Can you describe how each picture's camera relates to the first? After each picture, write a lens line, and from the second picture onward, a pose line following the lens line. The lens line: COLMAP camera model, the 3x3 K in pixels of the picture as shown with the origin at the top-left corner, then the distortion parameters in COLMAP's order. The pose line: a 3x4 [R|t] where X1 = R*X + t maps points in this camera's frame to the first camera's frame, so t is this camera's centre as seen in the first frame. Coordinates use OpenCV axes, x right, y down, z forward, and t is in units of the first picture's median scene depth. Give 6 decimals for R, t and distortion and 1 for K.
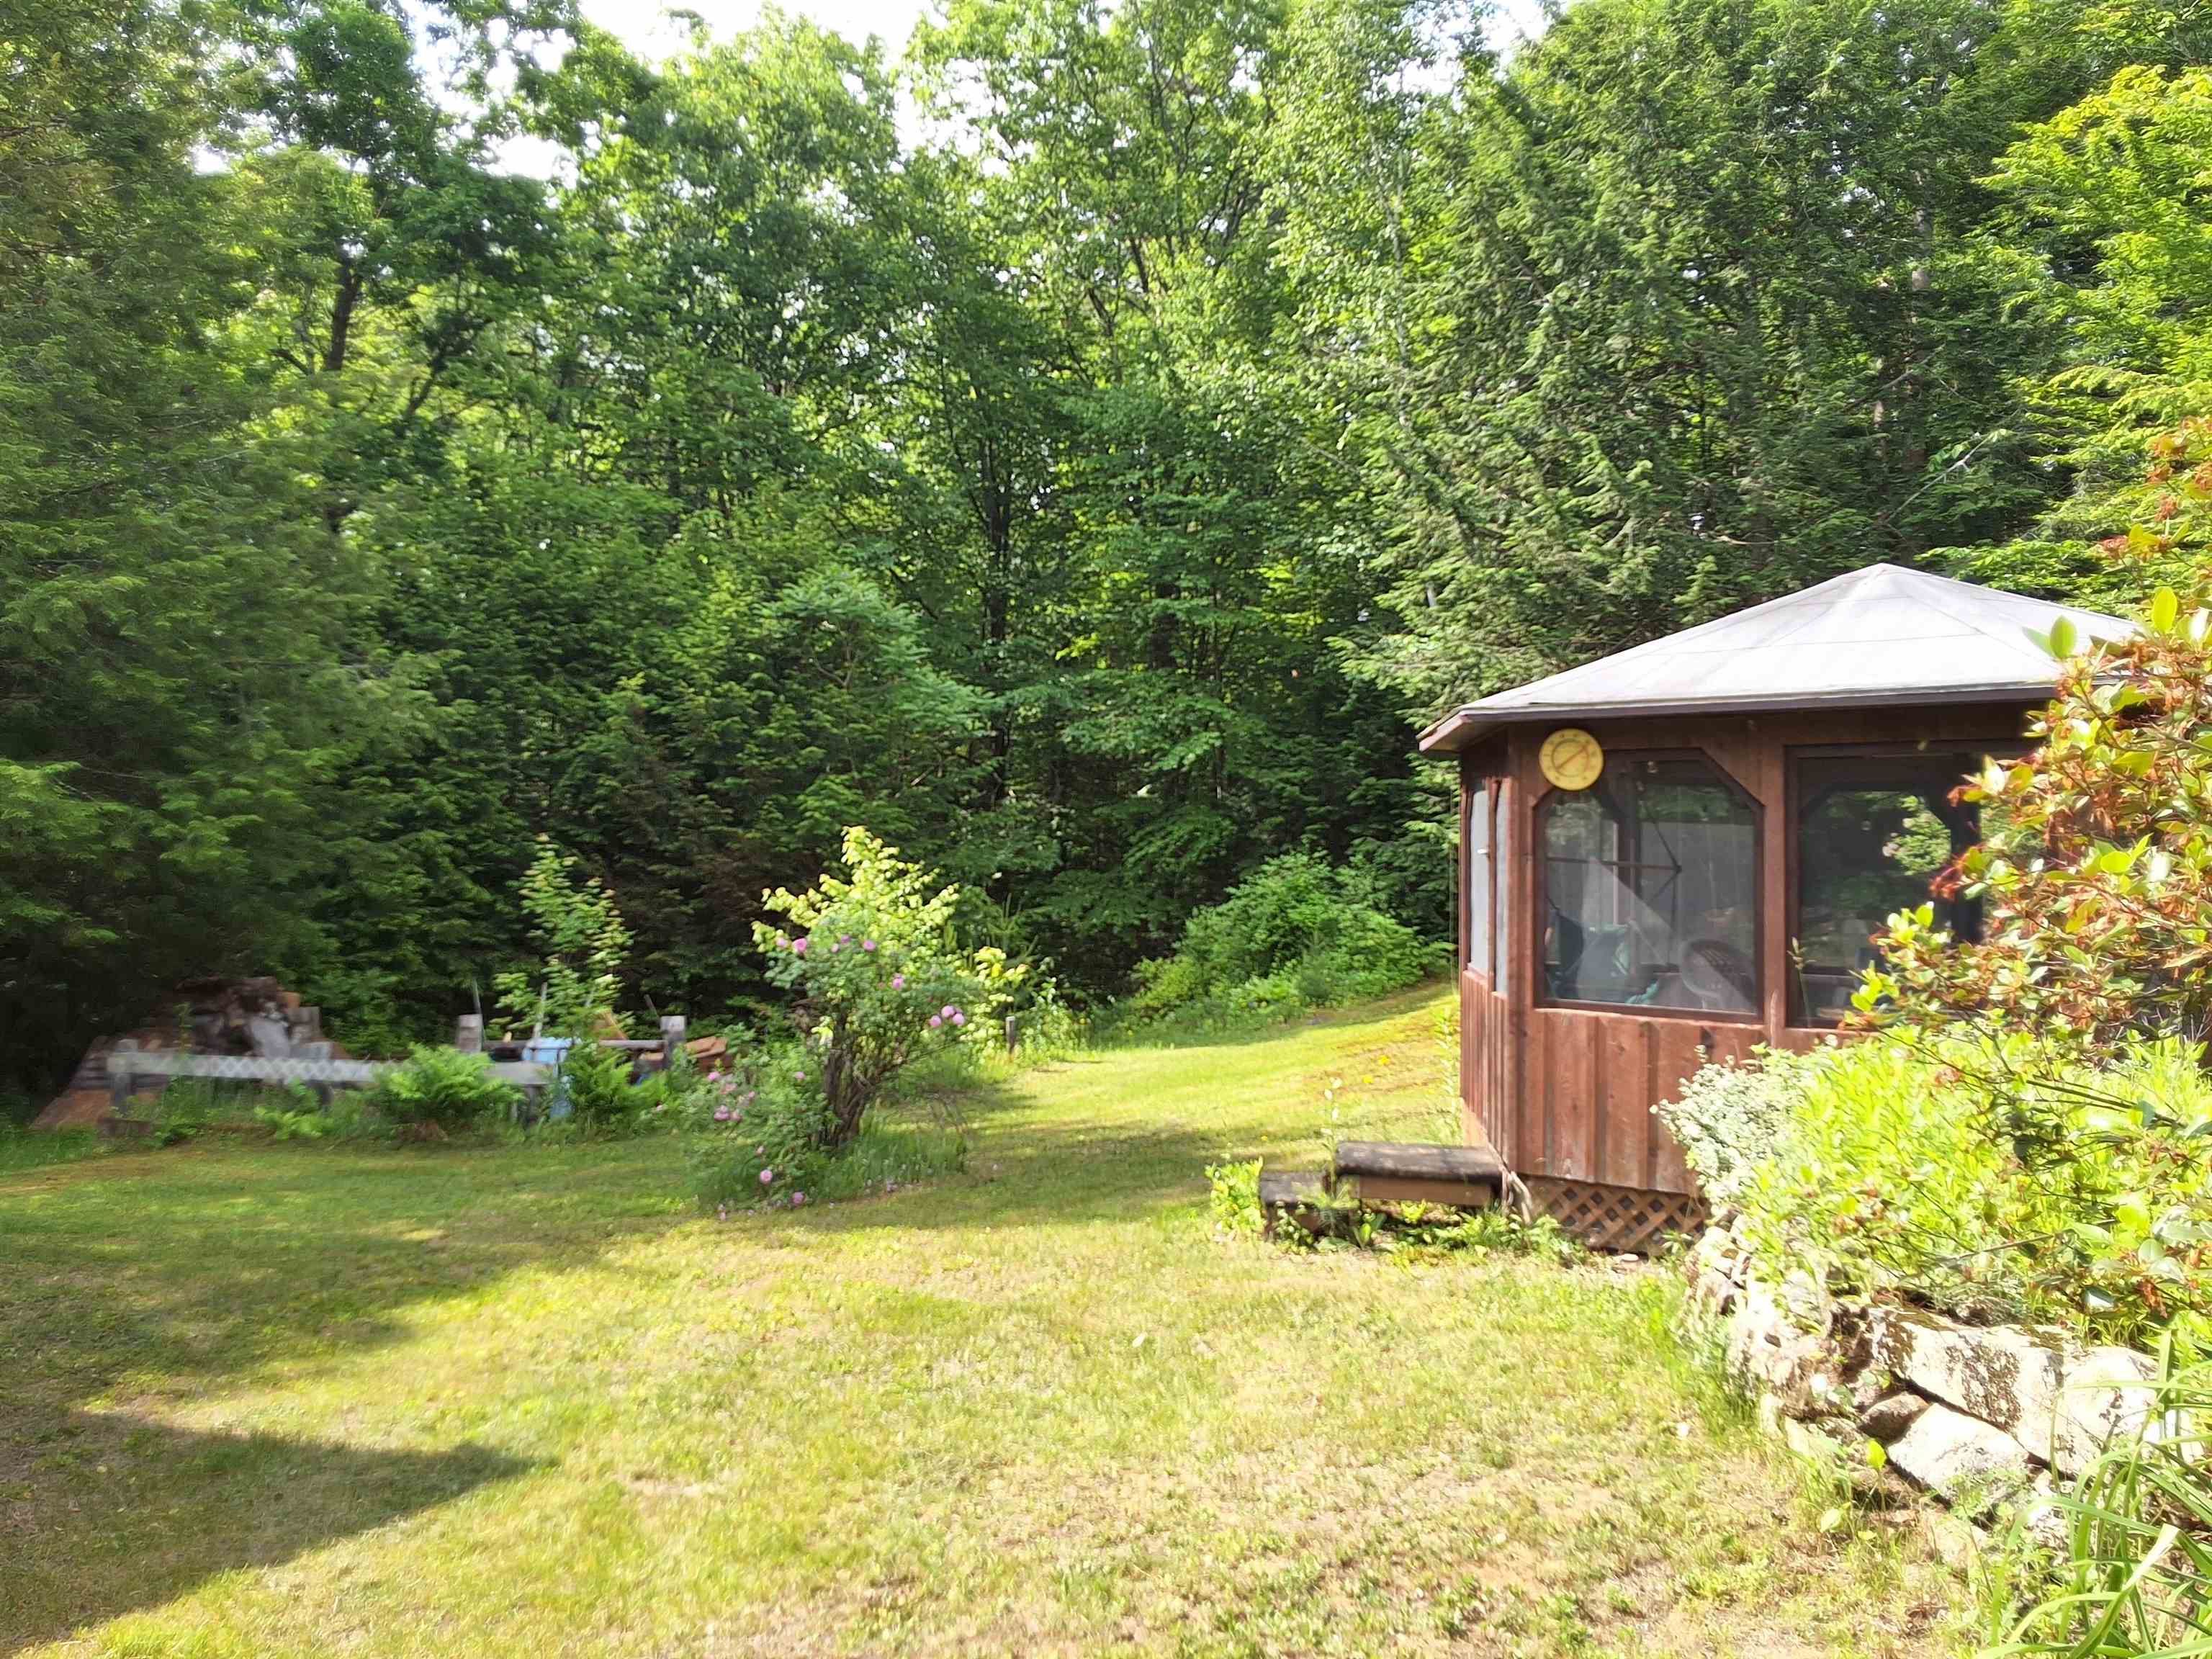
lens RADIAL K [[1752.5, 0, 1101.3], [0, 1752.5, 802.3], [0, 0, 1]] dist [0.104071, -0.164557]
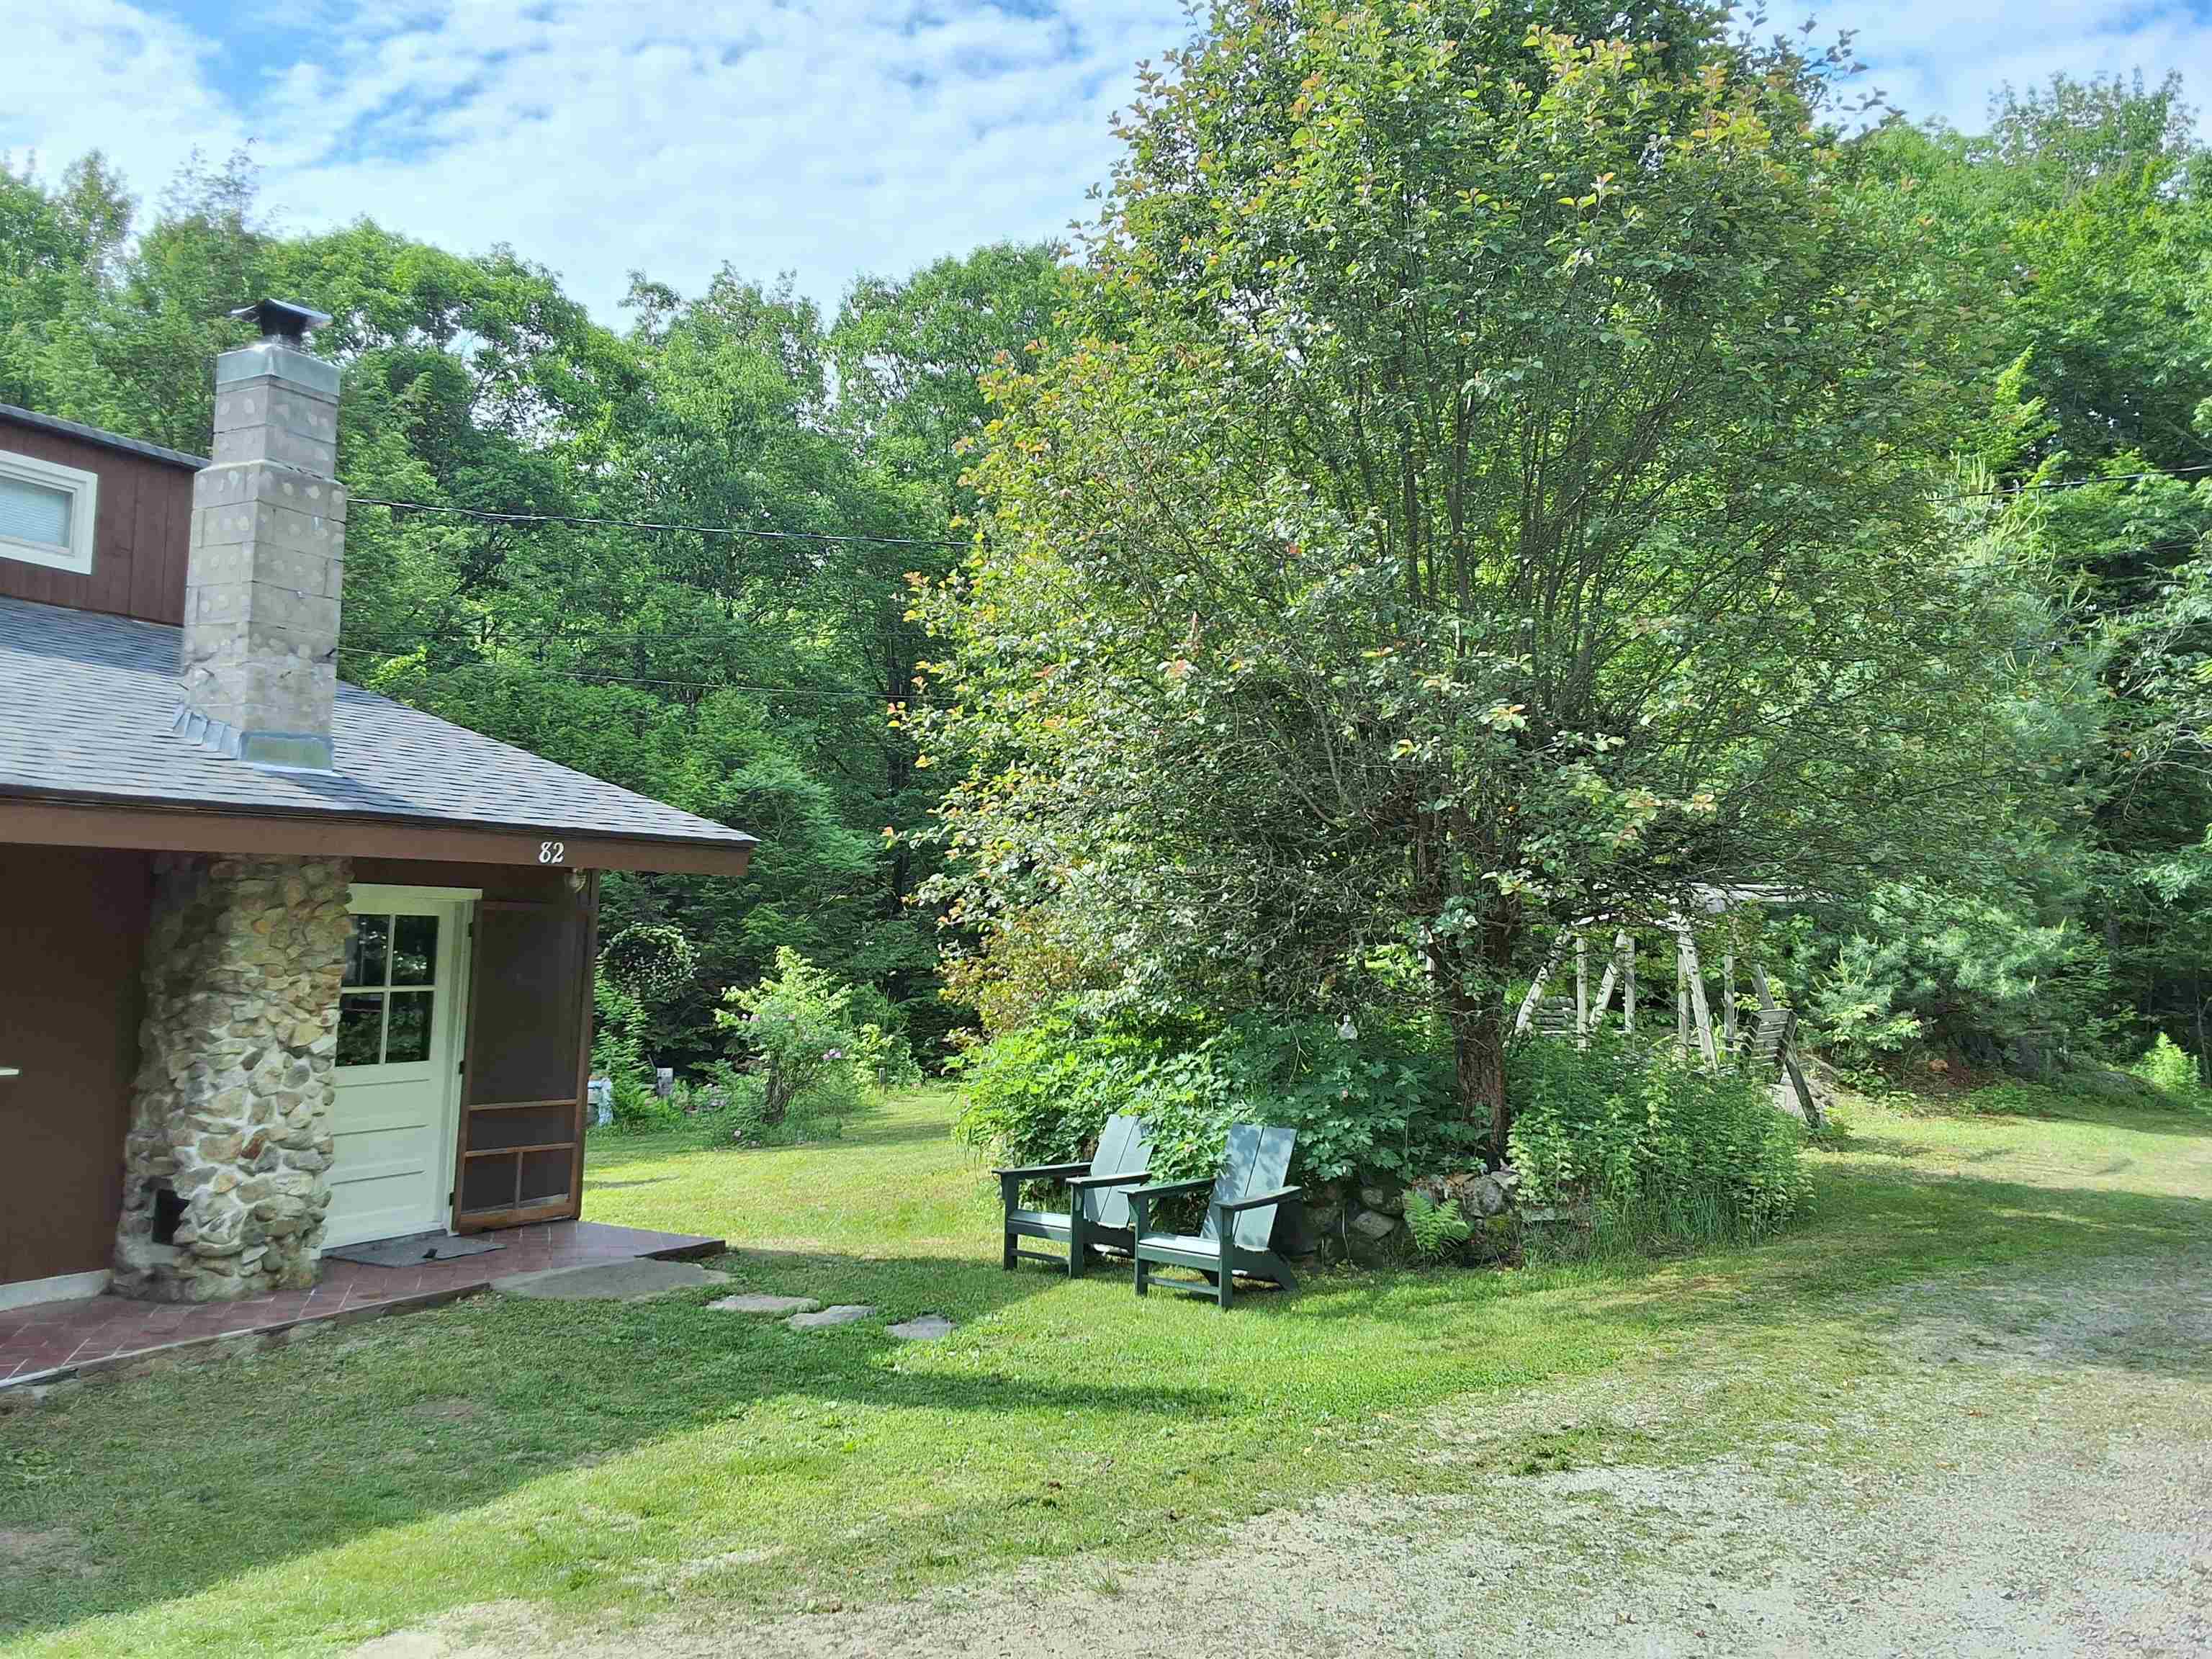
lens RADIAL K [[1752.5, 0, 1101.3], [0, 1752.5, 802.3], [0, 0, 1]] dist [0.104071, -0.164557]
pose [[0.999178, 0.003195, 0.040419, 0.070158], [-0.001108, 0.998670, -0.051538, -0.030139], [-0.040530, 0.051451, 0.997853, -0.518363]]
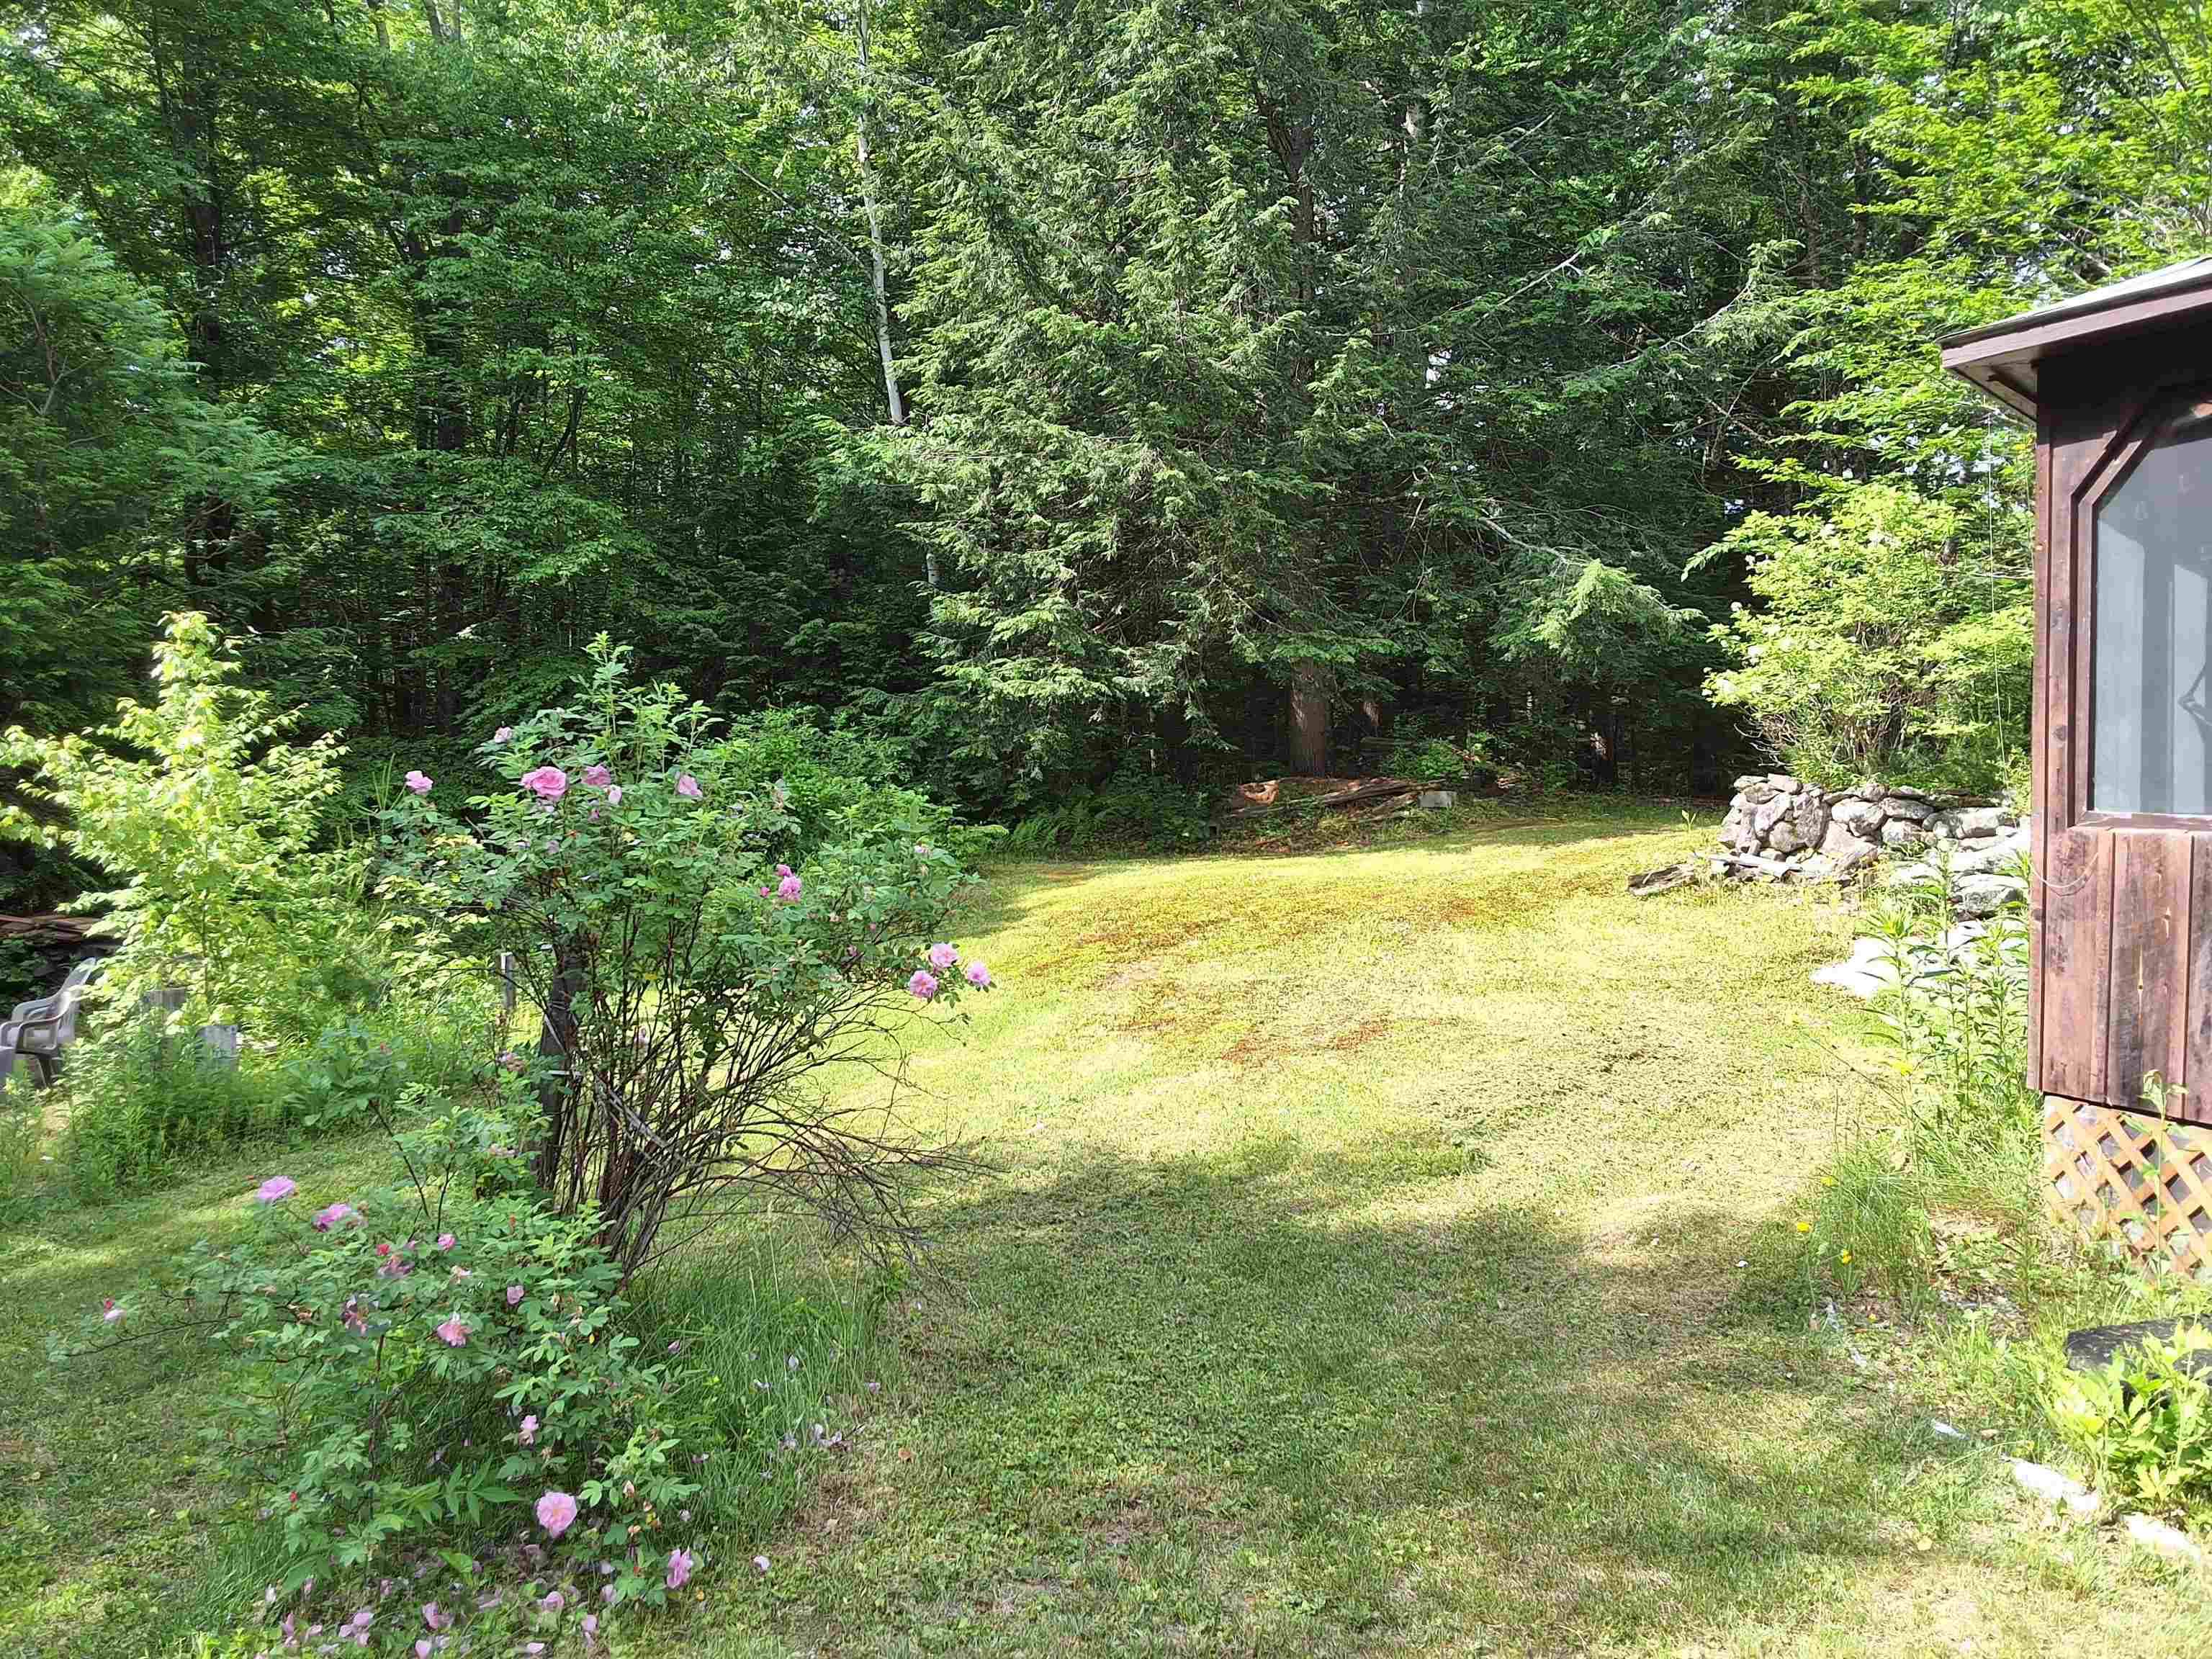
lens RADIAL K [[1752.5, 0, 1101.3], [0, 1752.5, 802.3], [0, 0, 1]] dist [0.104071, -0.164557]
pose [[0.890177, -0.006041, 0.455575, -0.128341], [-0.019169, 0.998530, 0.050698, 0.036253], [-0.455212, -0.053863, 0.888753, 0.359473]]
